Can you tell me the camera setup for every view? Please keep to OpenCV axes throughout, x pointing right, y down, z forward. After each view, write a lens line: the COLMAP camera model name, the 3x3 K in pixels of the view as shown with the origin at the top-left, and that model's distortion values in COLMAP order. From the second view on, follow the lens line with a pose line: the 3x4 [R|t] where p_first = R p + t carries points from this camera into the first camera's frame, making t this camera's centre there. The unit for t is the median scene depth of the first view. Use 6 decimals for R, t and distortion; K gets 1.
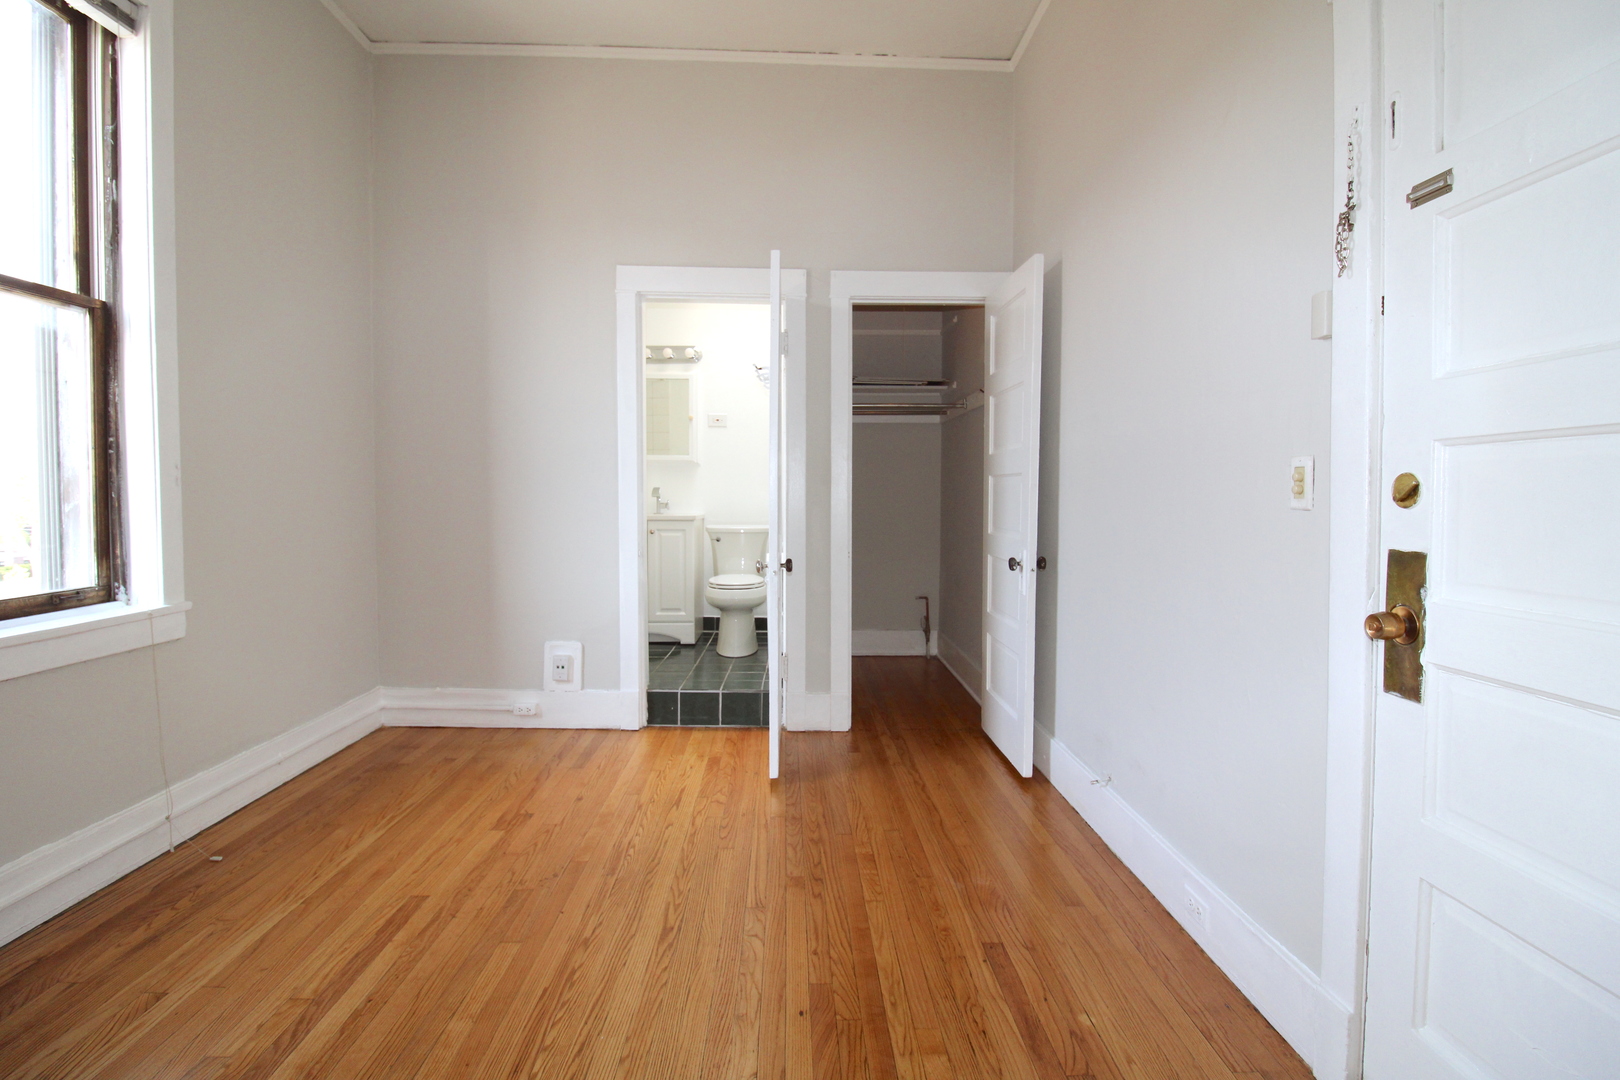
lens RADIAL K [[753.2, 0, 816.3], [0, 753.2, 518.5], [0, 0, 1]] dist [0.003218, -0.011297]
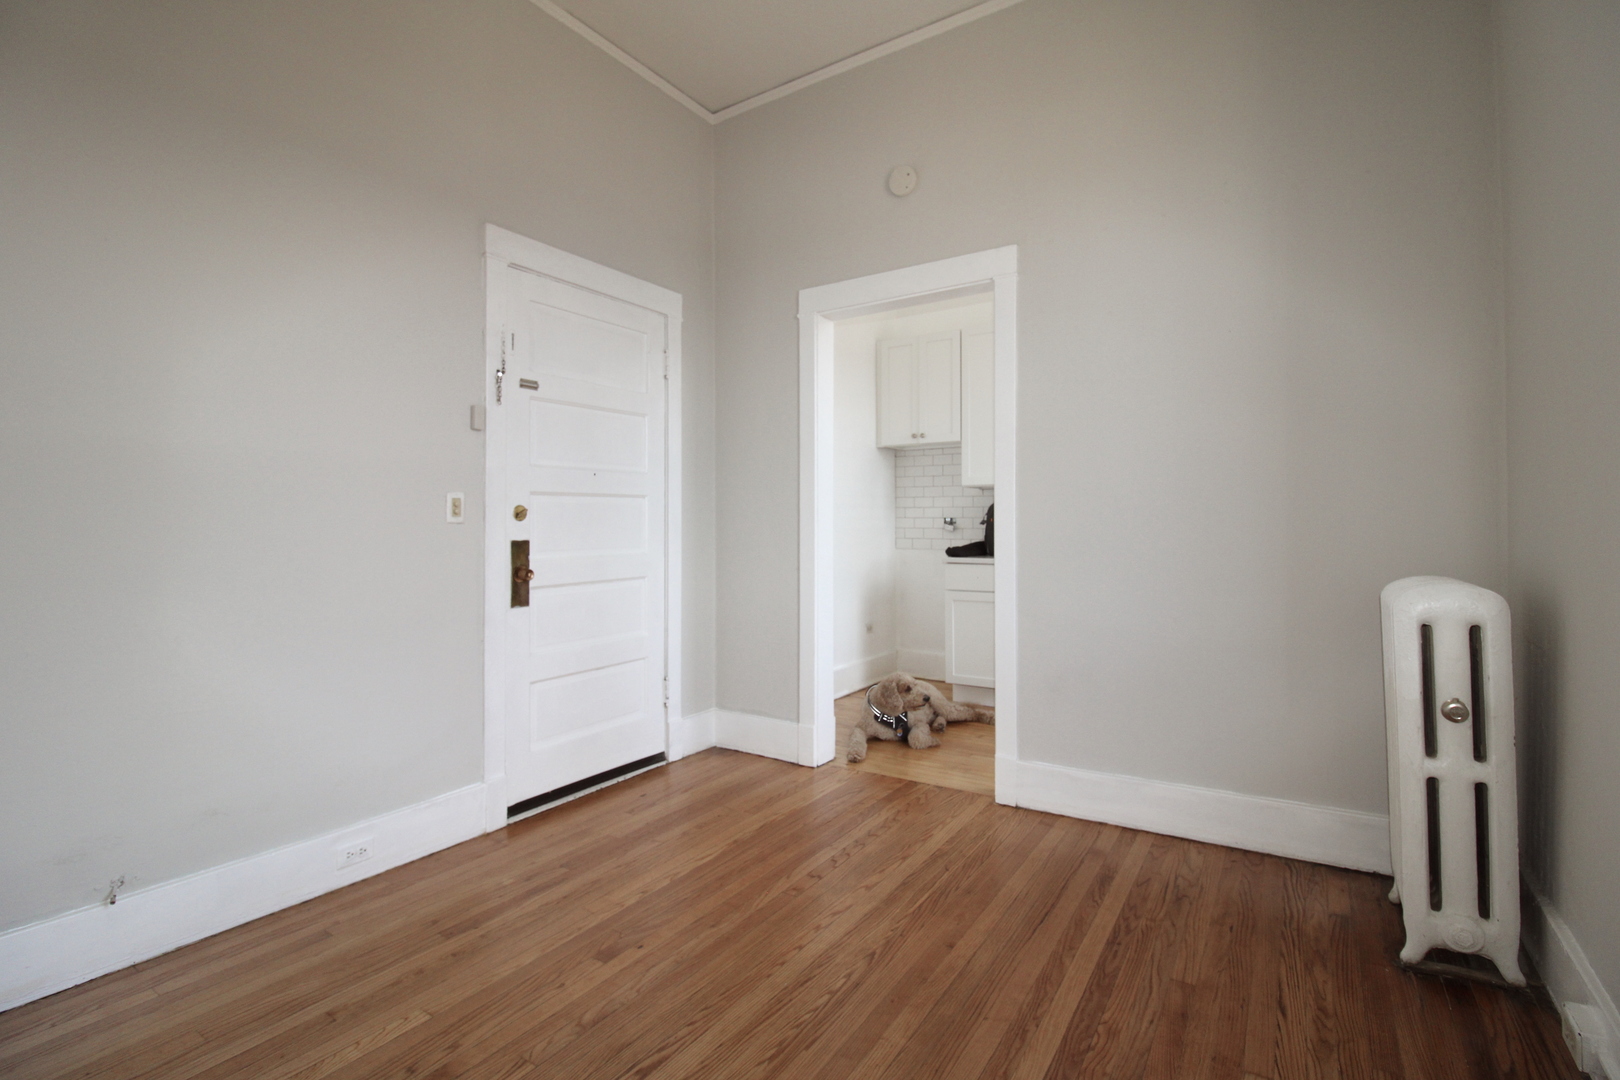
lens RADIAL K [[753.2, 0, 816.3], [0, 753.2, 518.5], [0, 0, 1]] dist [0.003218, -0.011297]
pose [[-0.818701, 0.006395, 0.574184, -0.576886], [0.022366, 0.999534, 0.020759, -0.022827], [-0.573784, 0.029837, -0.818463, 1.106320]]
